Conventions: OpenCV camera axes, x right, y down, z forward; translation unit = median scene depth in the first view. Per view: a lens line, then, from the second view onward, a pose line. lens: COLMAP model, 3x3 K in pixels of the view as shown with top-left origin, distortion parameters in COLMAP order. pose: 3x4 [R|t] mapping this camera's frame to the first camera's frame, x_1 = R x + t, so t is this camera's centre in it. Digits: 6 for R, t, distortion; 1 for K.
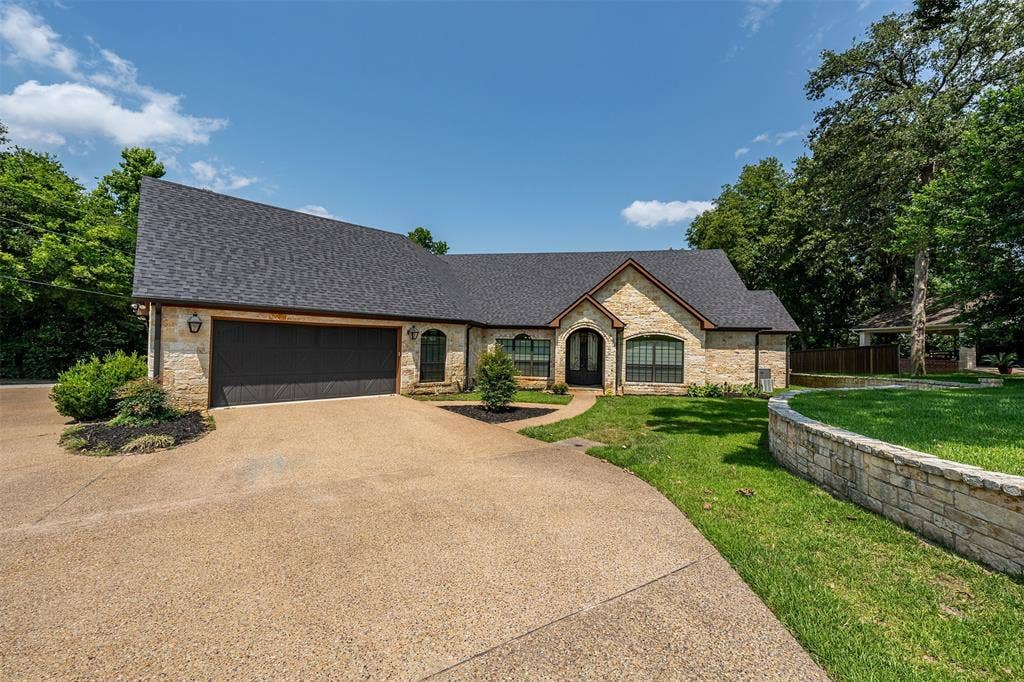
lens RADIAL K [[385.3, 0, 510.2], [0, 385.3, 338.7], [0, 0, 1]] dist [-0.002729, 0.000054]
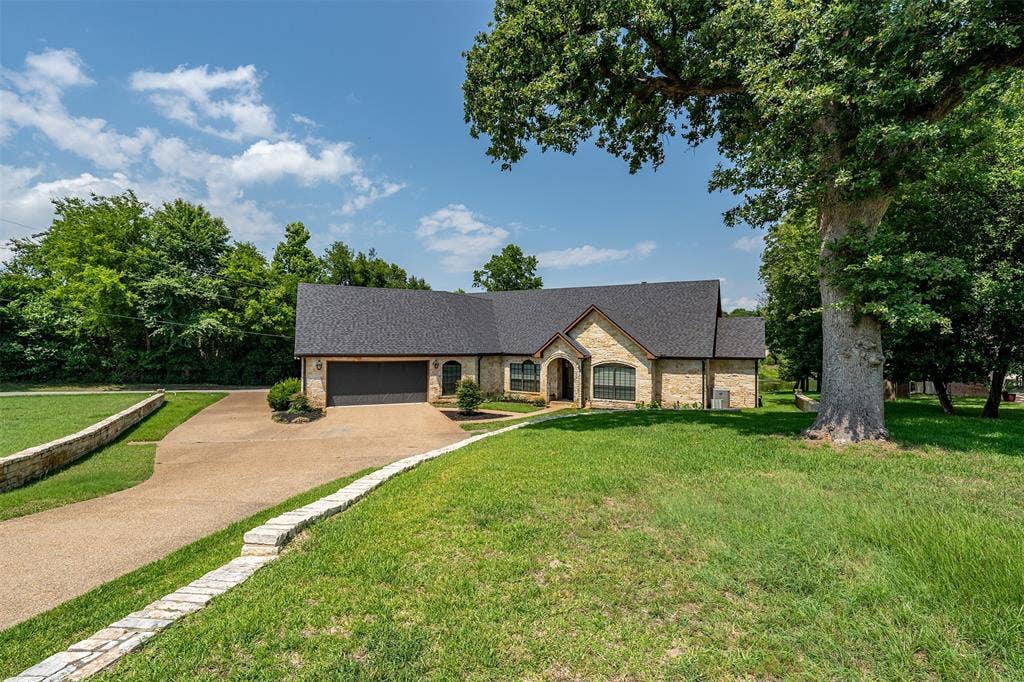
lens RADIAL K [[443.7, 0, 509.0], [0, 443.7, 340.8], [0, 0, 1]] dist [0.003804, 0.000511]
pose [[0.949369, -0.012715, -0.313905, 0.510755], [0.013918, 0.999902, 0.001592, -0.092546], [0.313854, -0.005880, 0.949453, -0.536079]]
